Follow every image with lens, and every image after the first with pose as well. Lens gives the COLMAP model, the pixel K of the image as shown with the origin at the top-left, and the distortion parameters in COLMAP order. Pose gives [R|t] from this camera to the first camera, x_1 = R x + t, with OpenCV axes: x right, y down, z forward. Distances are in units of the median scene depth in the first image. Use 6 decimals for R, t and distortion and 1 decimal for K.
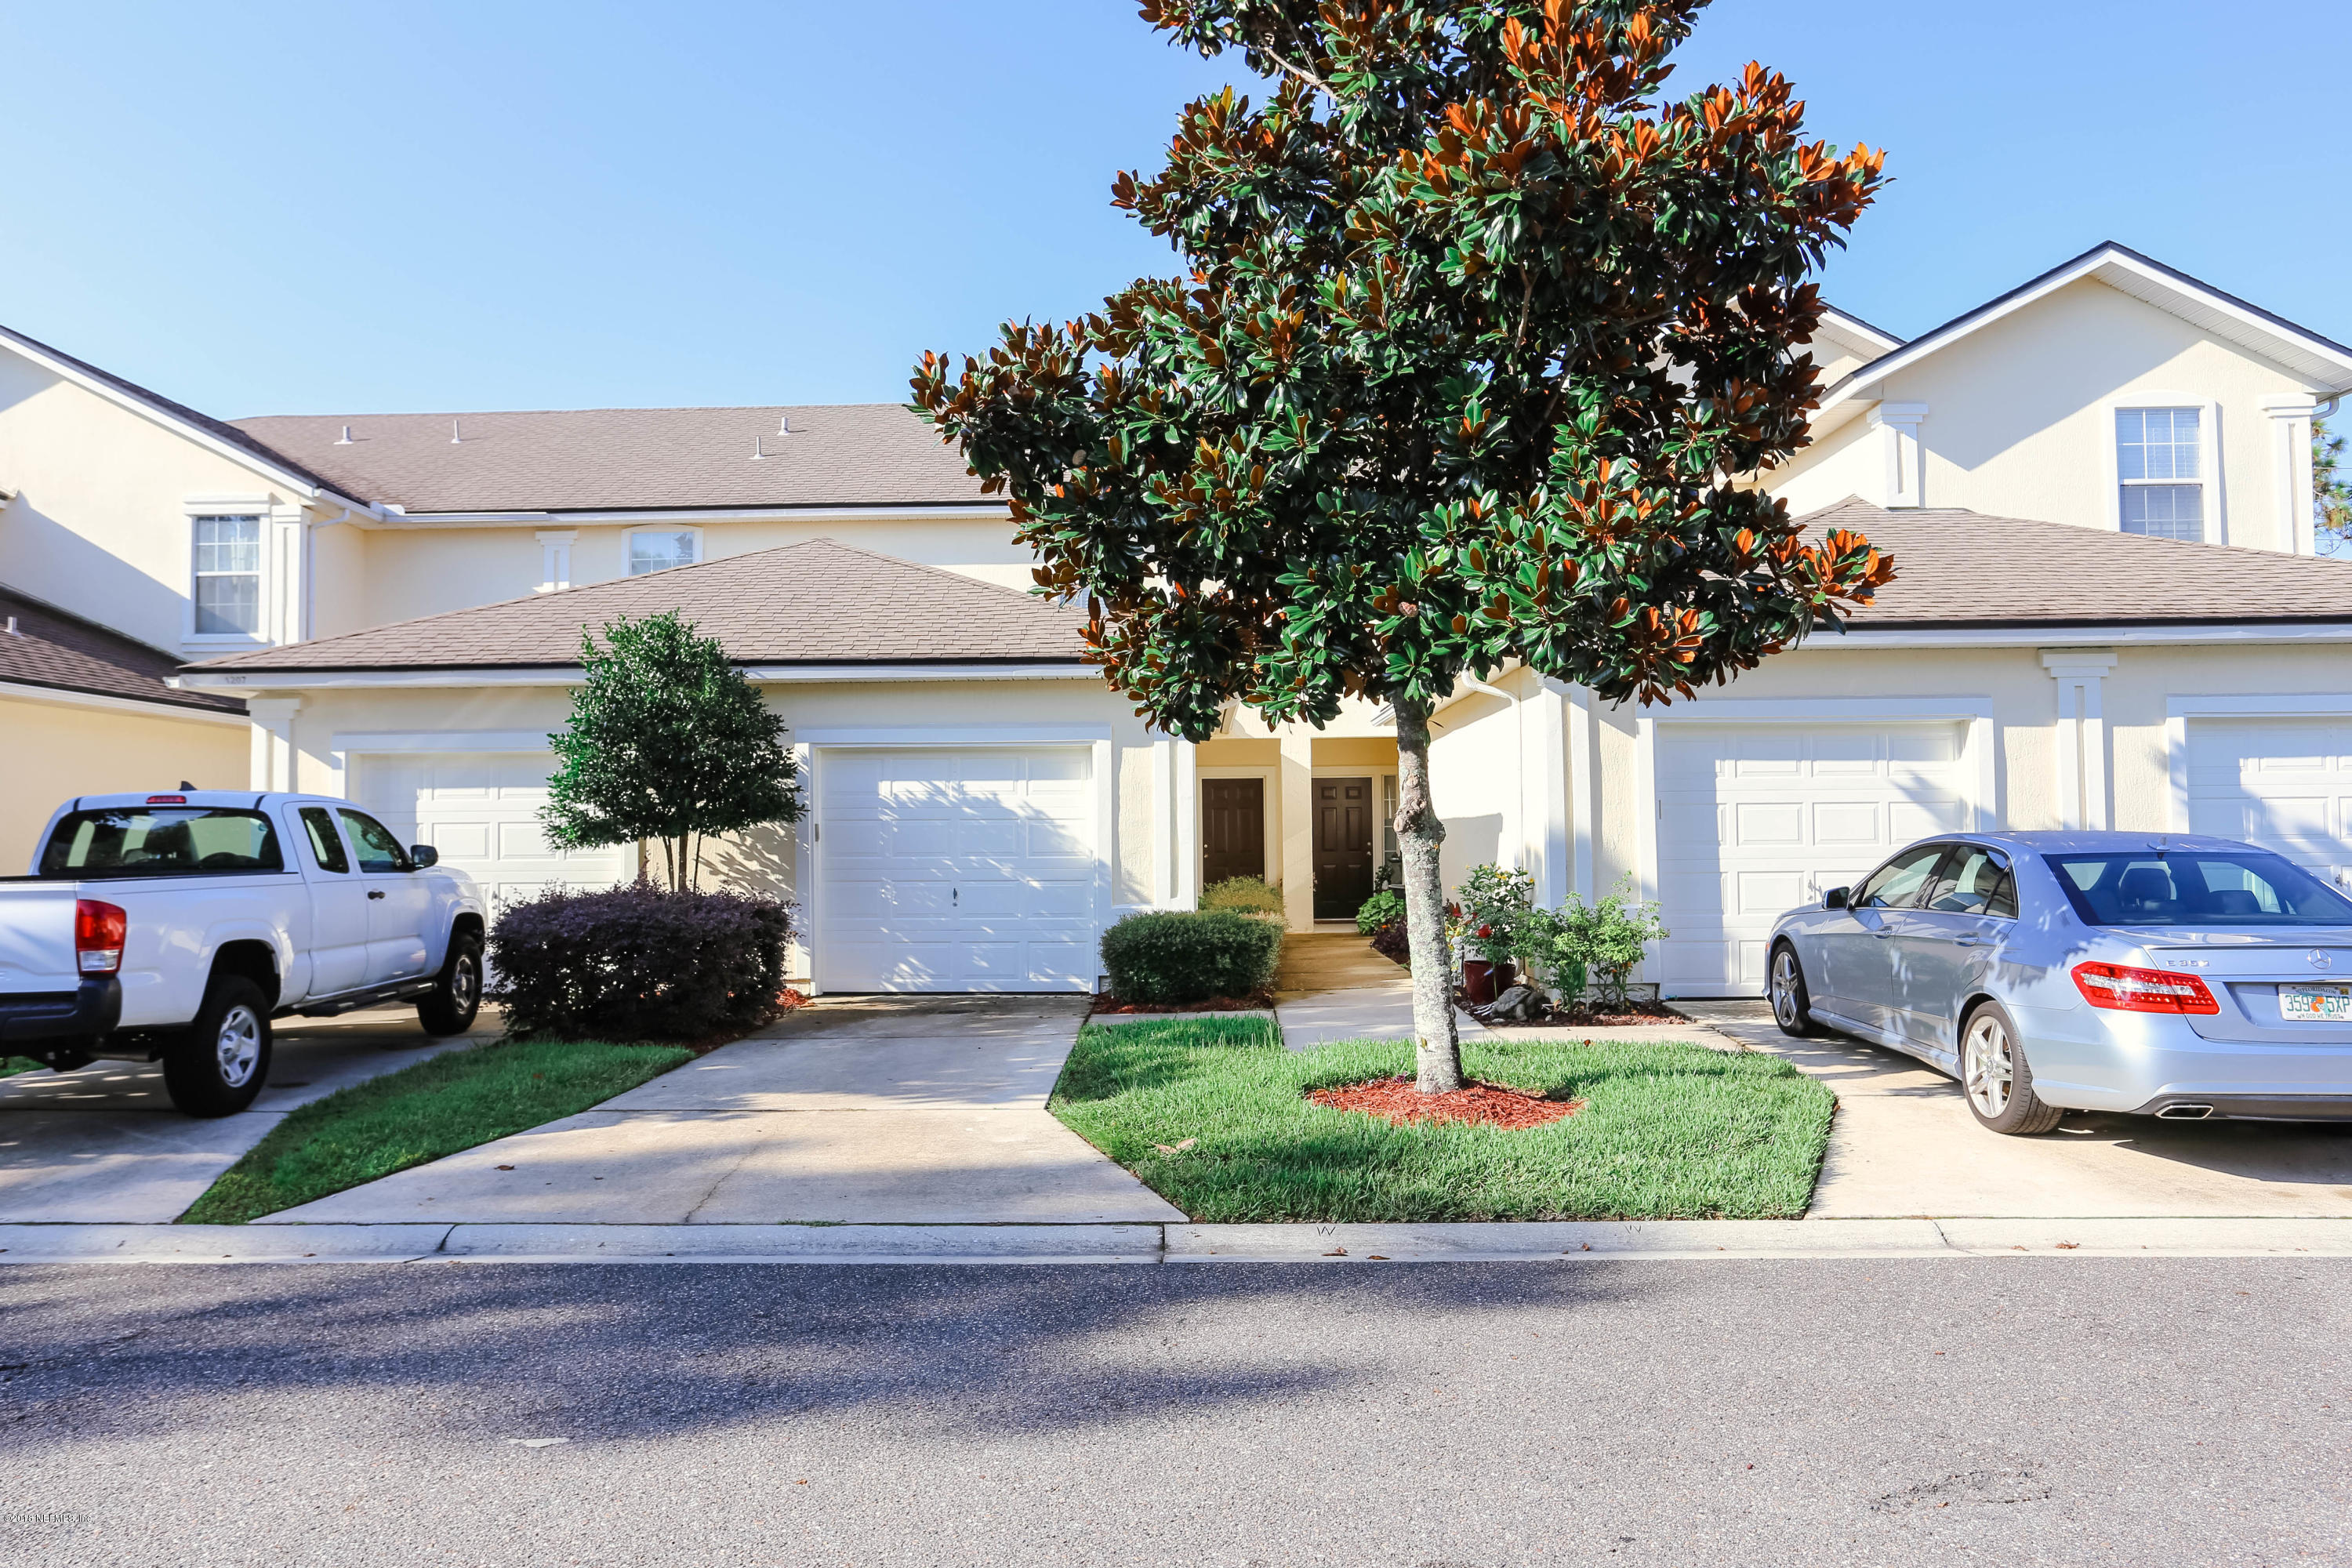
lens RADIAL K [[1674.6, 0, 1171.5], [0, 1674.6, 763.6], [0, 0, 1]] dist [-0.052285, -0.000542]
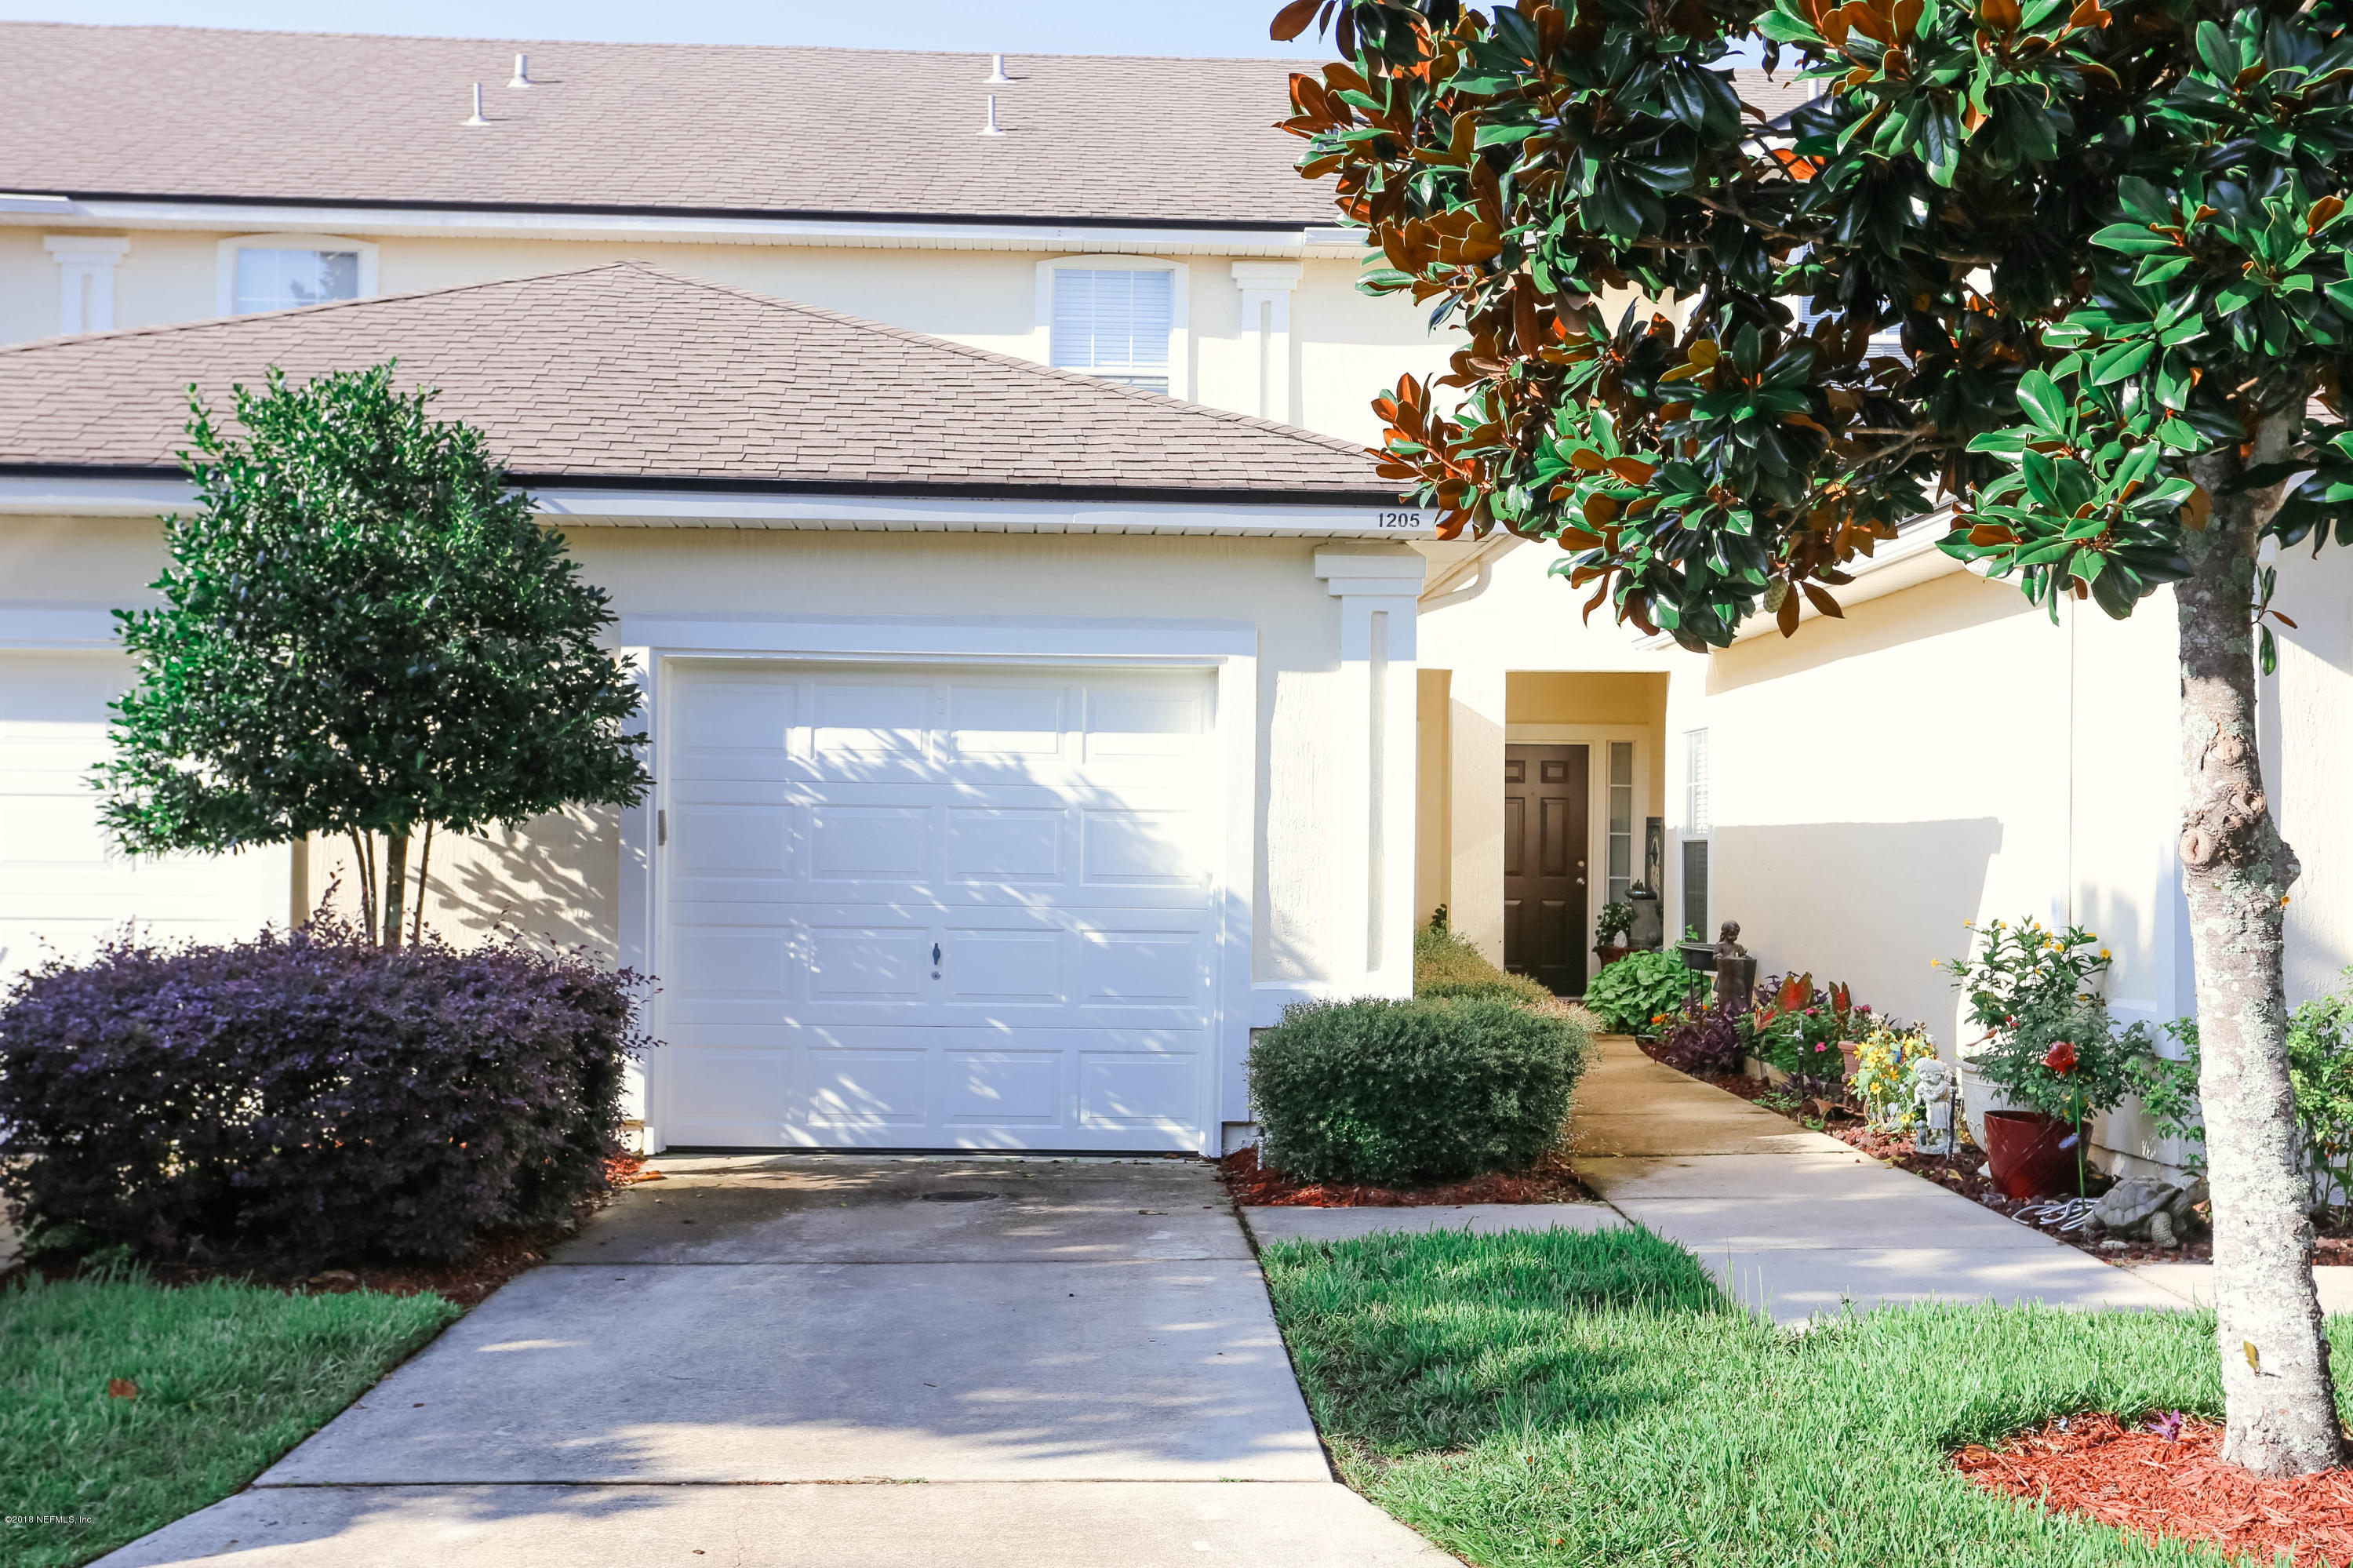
lens RADIAL K [[2614.5, 0, 1179.9], [0, 2614.5, 775.8], [0, 0, 1]] dist [0.049332, 0.000000]
pose [[0.997896, 0.022313, 0.060871, -0.113019], [-0.023594, 0.999513, 0.020416, 0.006688], [-0.060386, -0.021809, 0.997937, 0.222987]]
